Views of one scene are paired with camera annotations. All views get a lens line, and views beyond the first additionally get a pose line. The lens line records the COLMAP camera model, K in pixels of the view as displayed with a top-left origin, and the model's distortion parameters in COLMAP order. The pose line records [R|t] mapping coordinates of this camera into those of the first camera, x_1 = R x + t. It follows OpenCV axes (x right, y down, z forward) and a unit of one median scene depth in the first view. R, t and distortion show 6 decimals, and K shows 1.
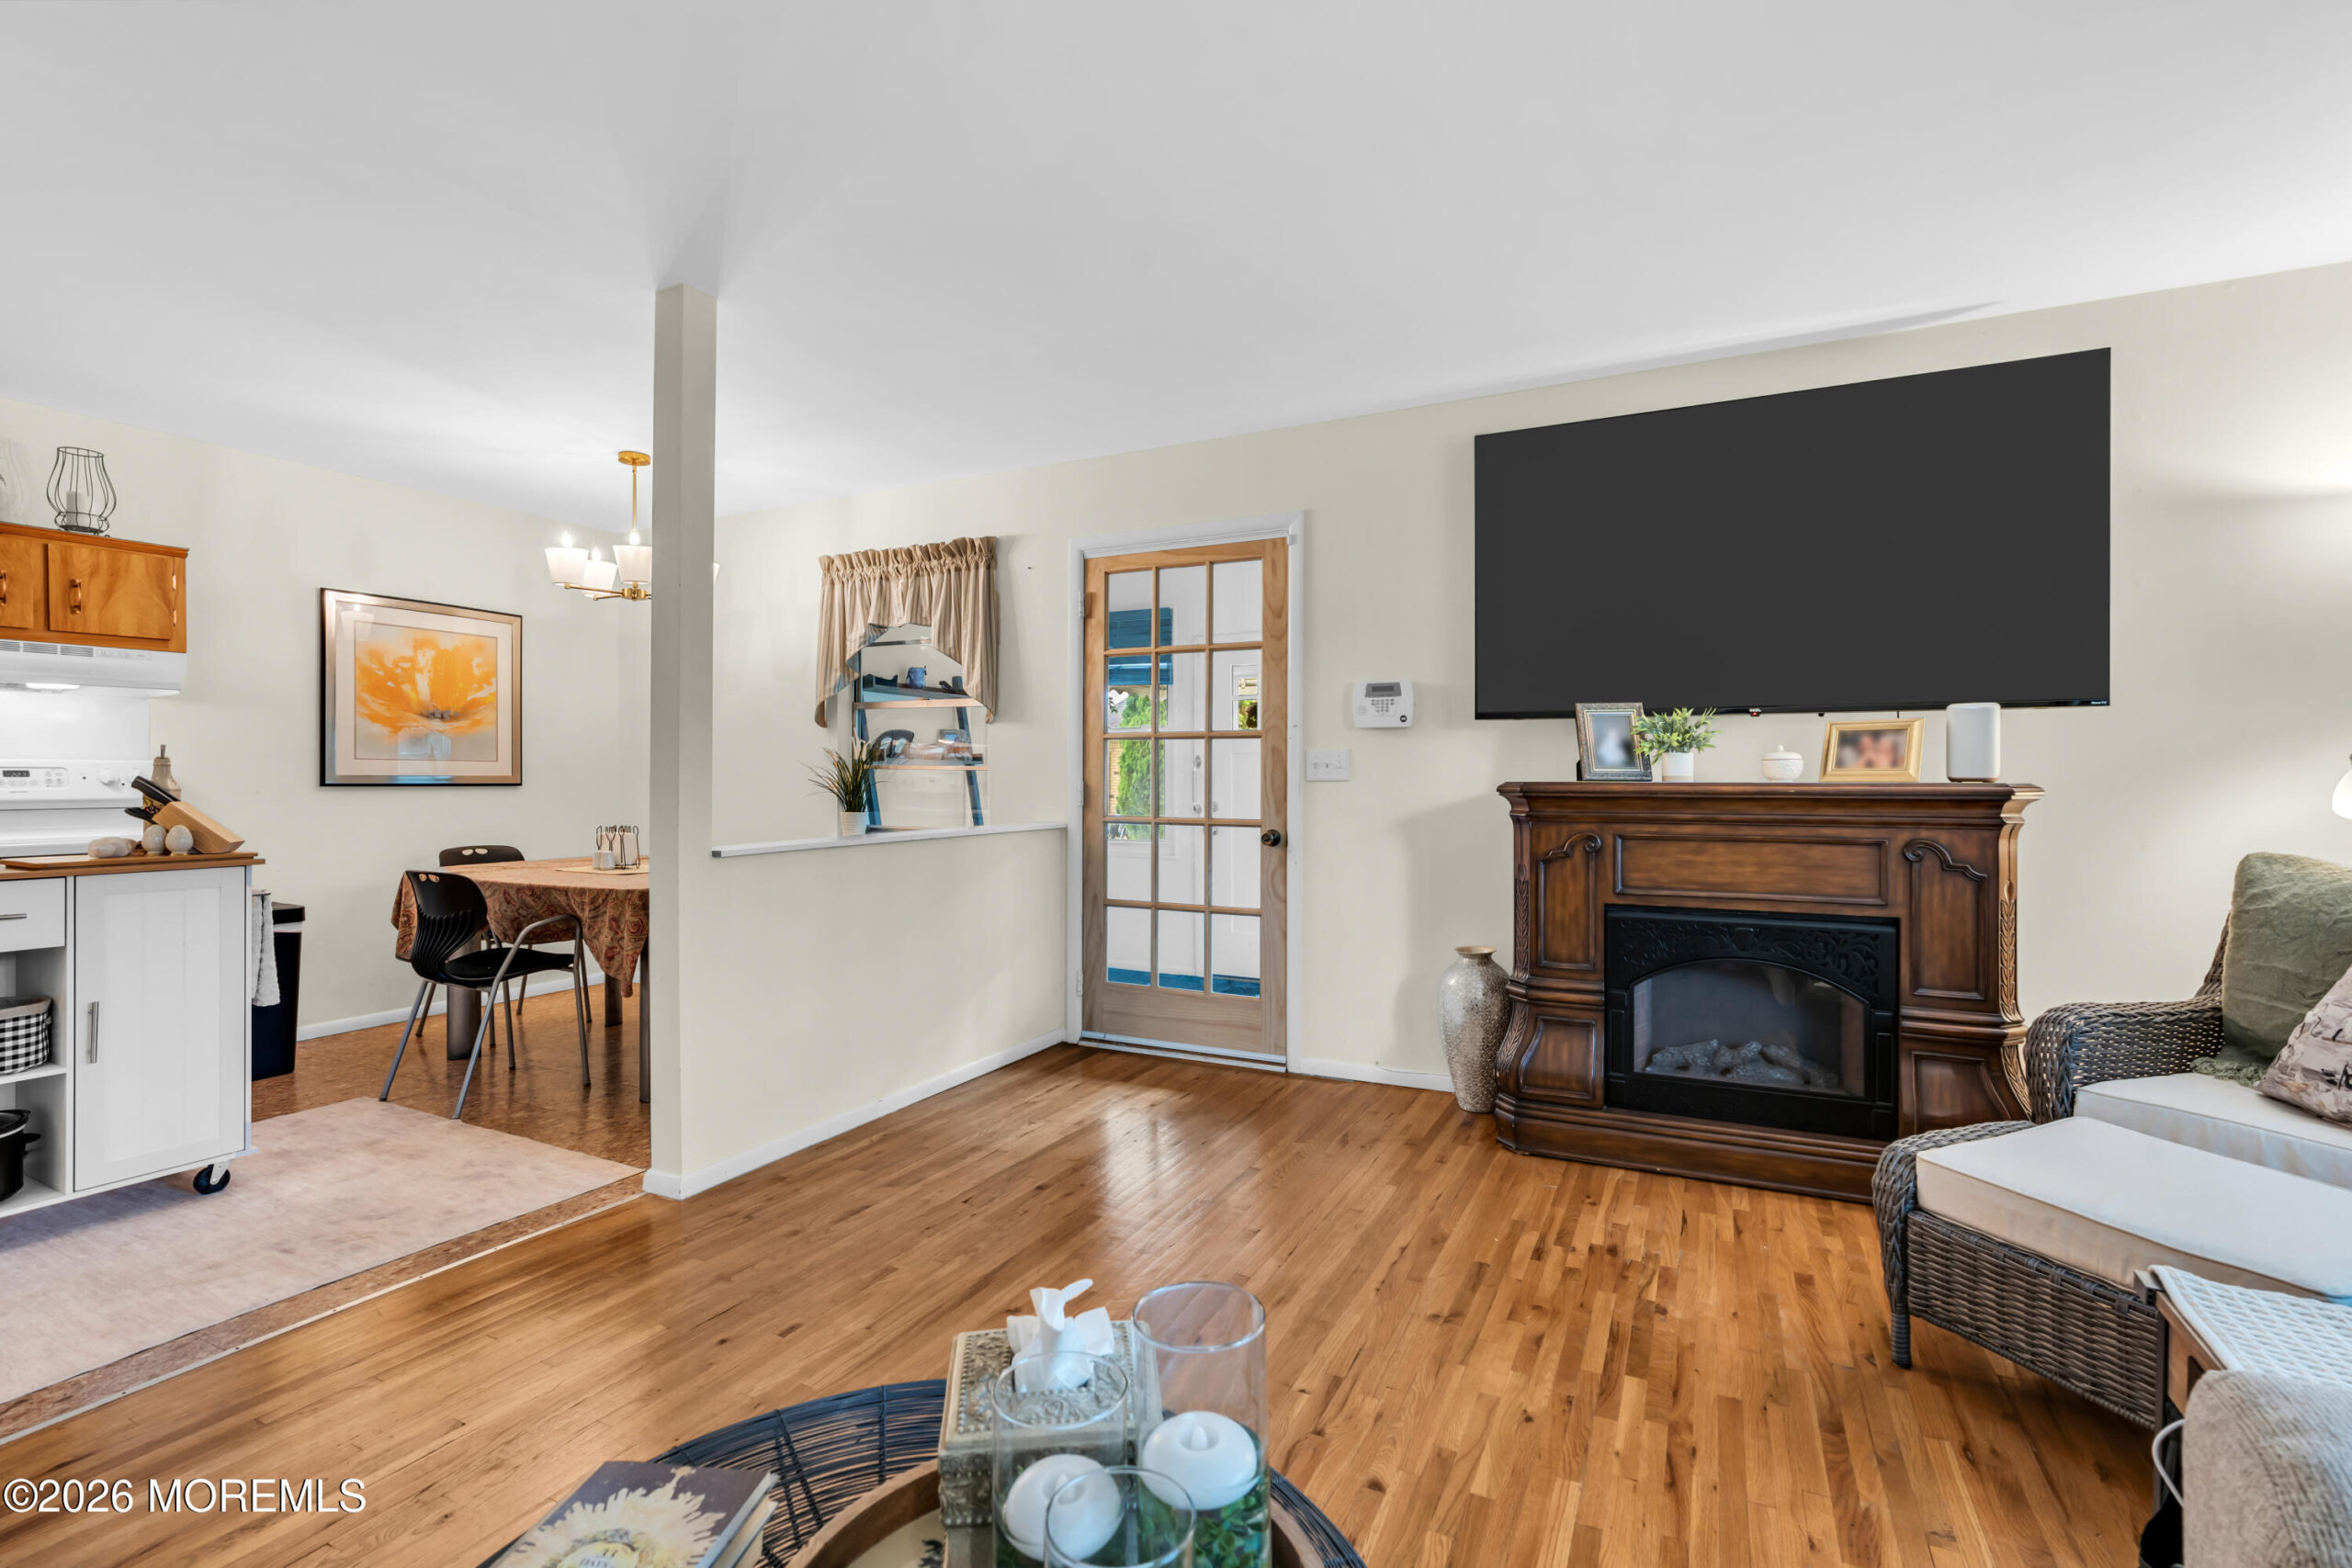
lens RADIAL K [[1055.5, 0, 1192.5], [0, 1055.5, 779.9], [0, 0, 1]] dist [-0.004995, 0.000091]
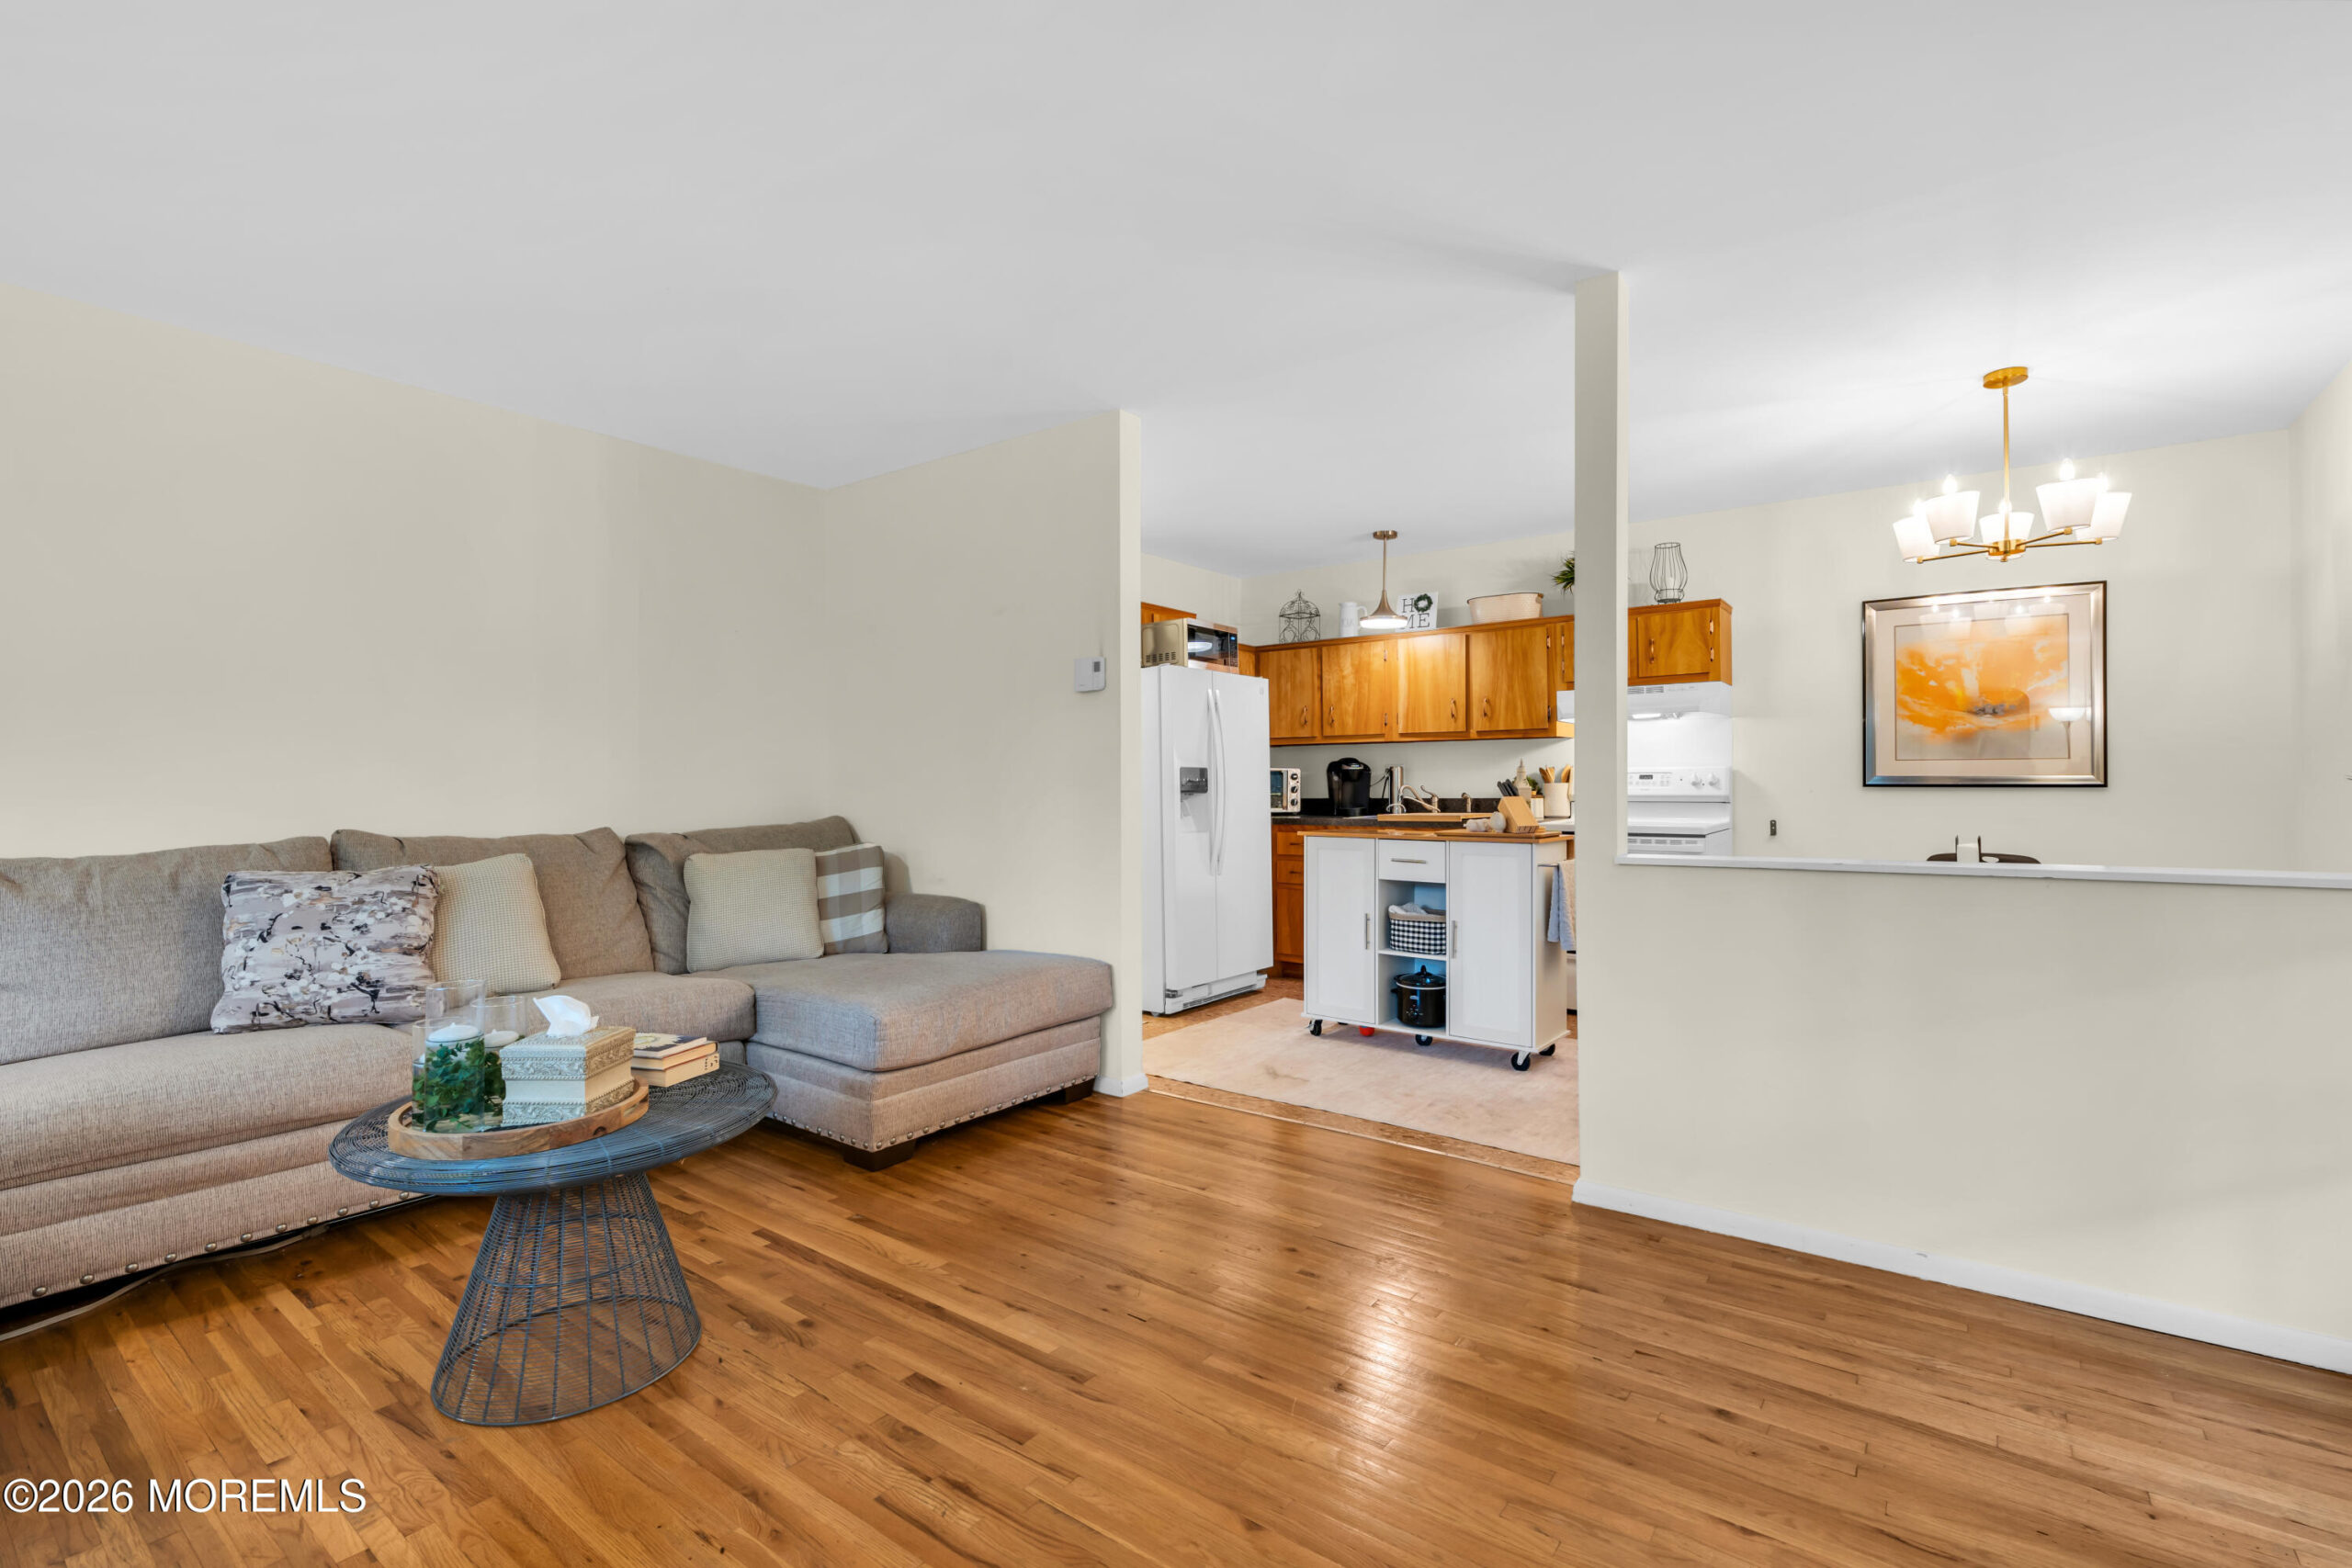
lens RADIAL K [[1055.5, 0, 1183.6], [0, 1055.5, 776.5], [0, 0, 1]] dist [-0.004995, 0.000091]
pose [[-0.182494, -0.004701, -0.983196, 0.440292], [0.002556, 0.999983, -0.005256, -0.000365], [0.983204, -0.003472, -0.182479, 0.635761]]
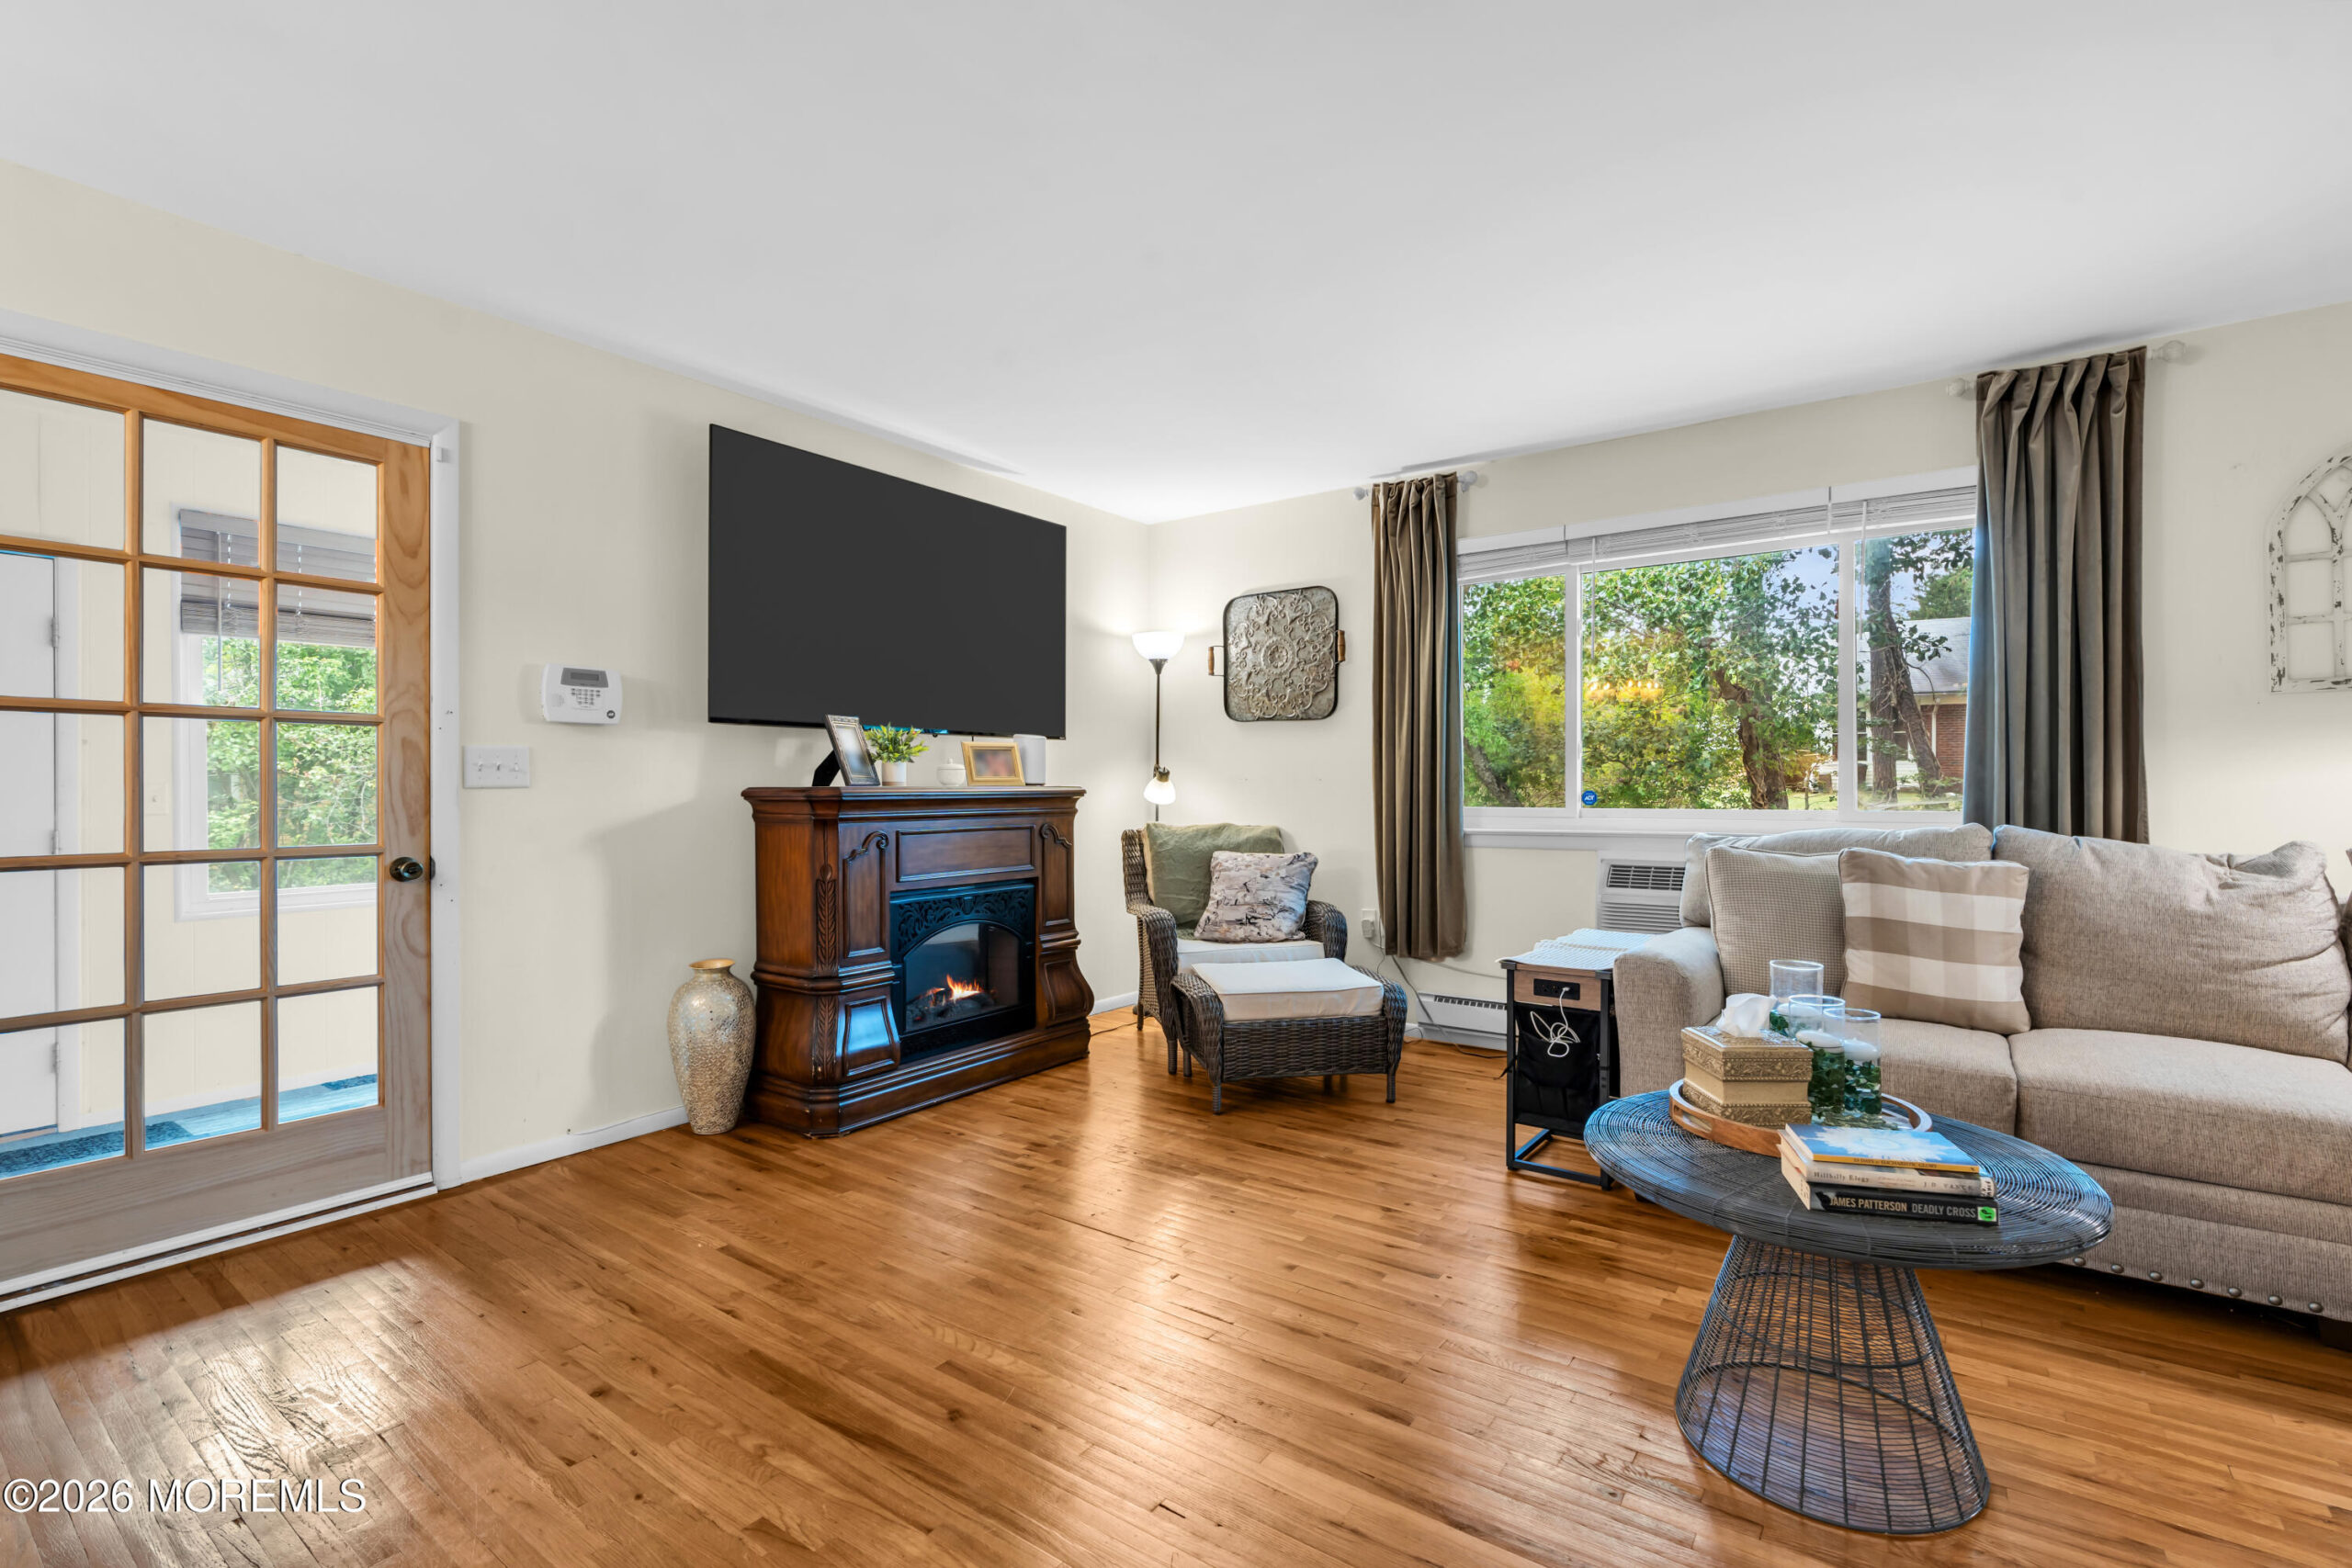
lens RADIAL K [[1055.5, 0, 1191.1], [0, 1055.5, 786.1], [0, 0, 1]] dist [-0.004995, 0.000091]
pose [[0.161274, -0.001161, 0.986909, -0.593846], [0.004662, 0.999989, 0.000414, 0.002039], [-0.986899, 0.004534, 0.161277, 0.415814]]
